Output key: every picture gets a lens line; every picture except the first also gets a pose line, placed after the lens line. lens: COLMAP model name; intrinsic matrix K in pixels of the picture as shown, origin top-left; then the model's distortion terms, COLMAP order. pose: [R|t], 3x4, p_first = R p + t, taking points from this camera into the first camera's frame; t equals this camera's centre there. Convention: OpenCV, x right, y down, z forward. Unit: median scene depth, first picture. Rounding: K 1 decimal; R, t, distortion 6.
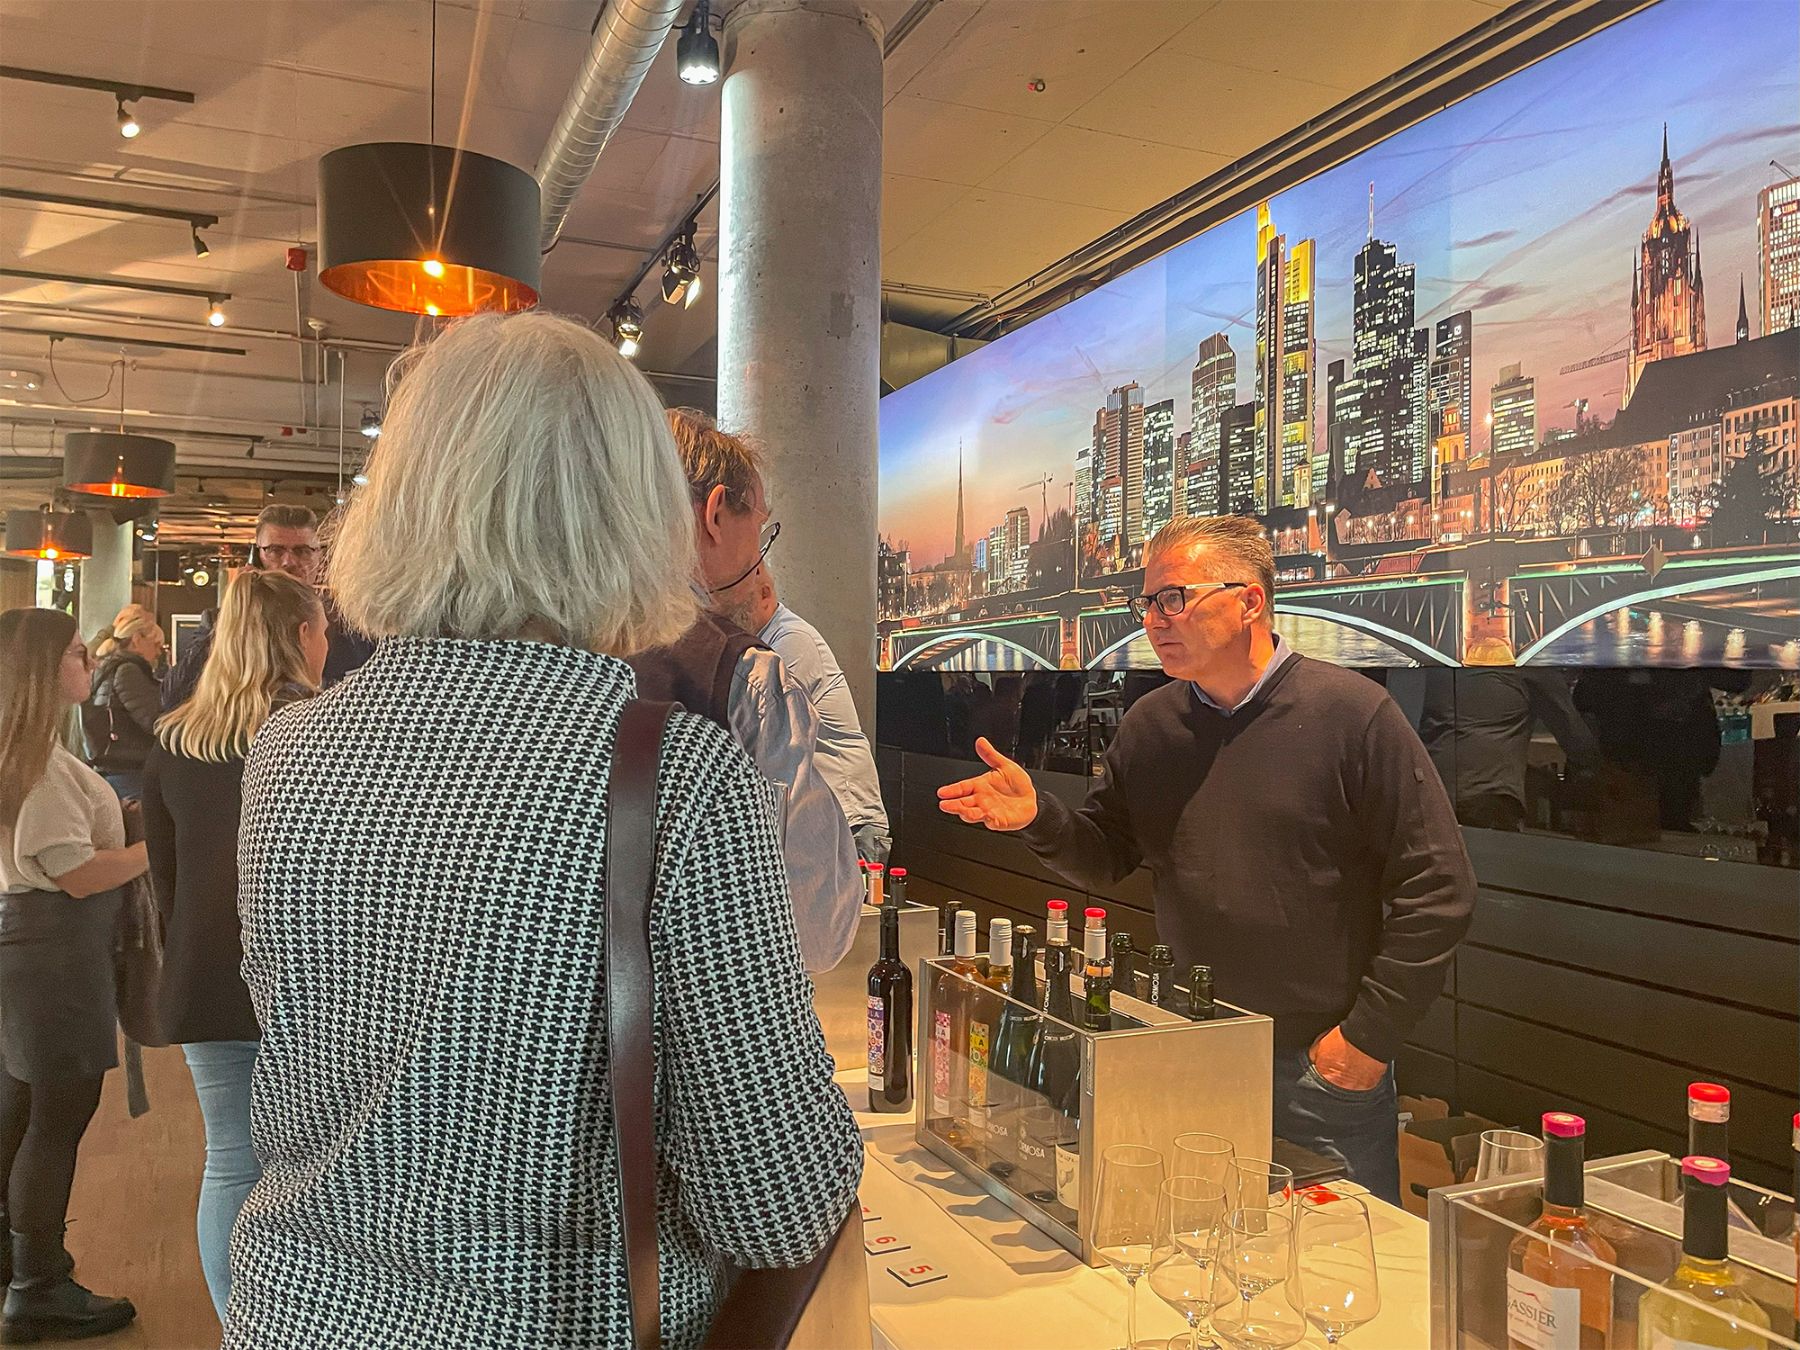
lens RADIAL K [[1379.3, 0, 903.4], [0, 1379.3, 670.1], [0, 0, 1]] dist [0.063952, -0.085969]
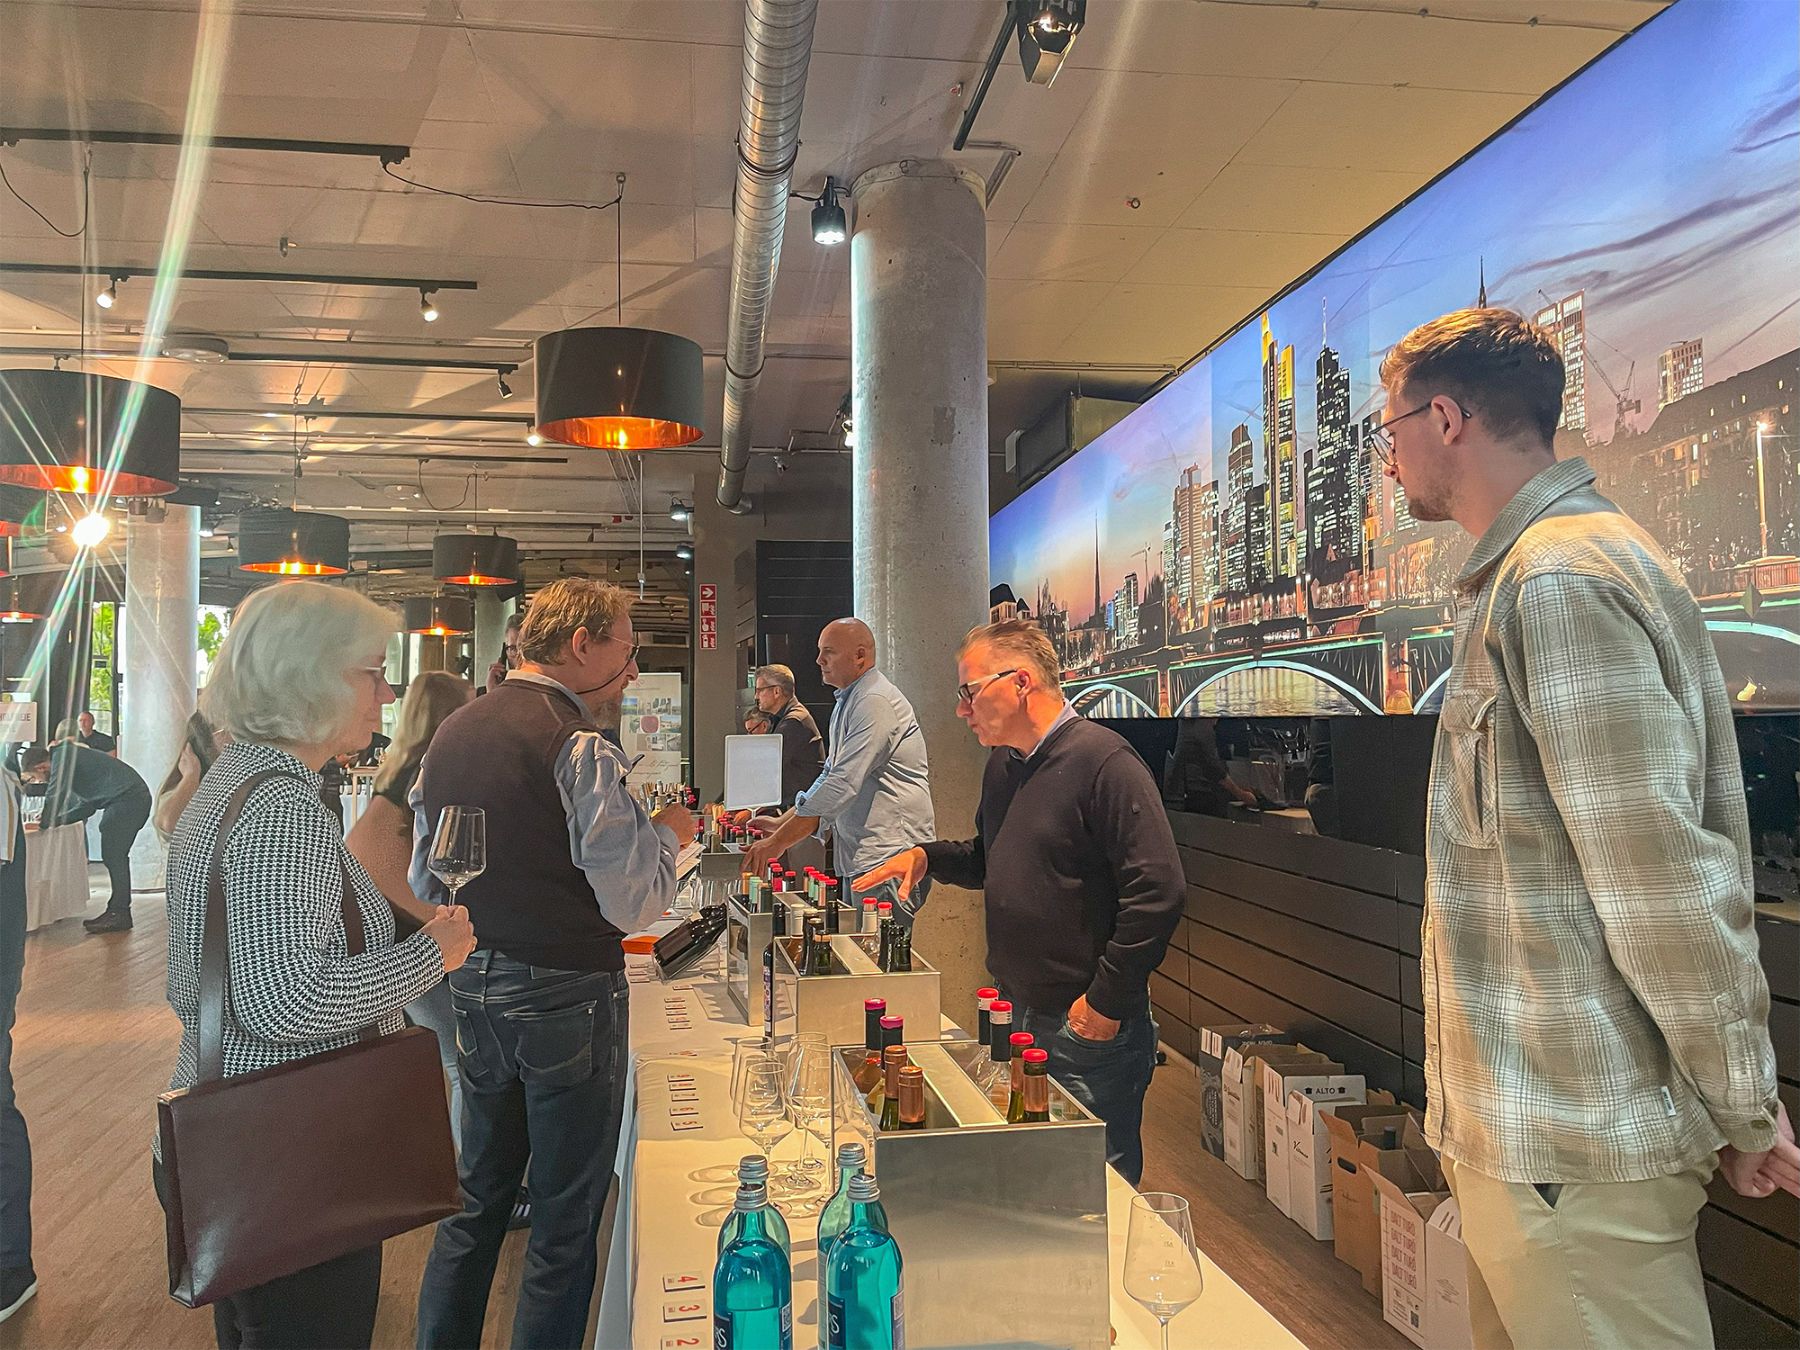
lens RADIAL K [[1379.3, 0, 907.6], [0, 1379.3, 679.8], [0, 0, 1]] dist [0.063952, -0.085969]
pose [[0.967847, -0.028656, -0.249904, 0.266343], [0.023455, 0.999442, -0.023766, -0.011809], [0.250445, 0.017140, 0.967979, -0.193380]]
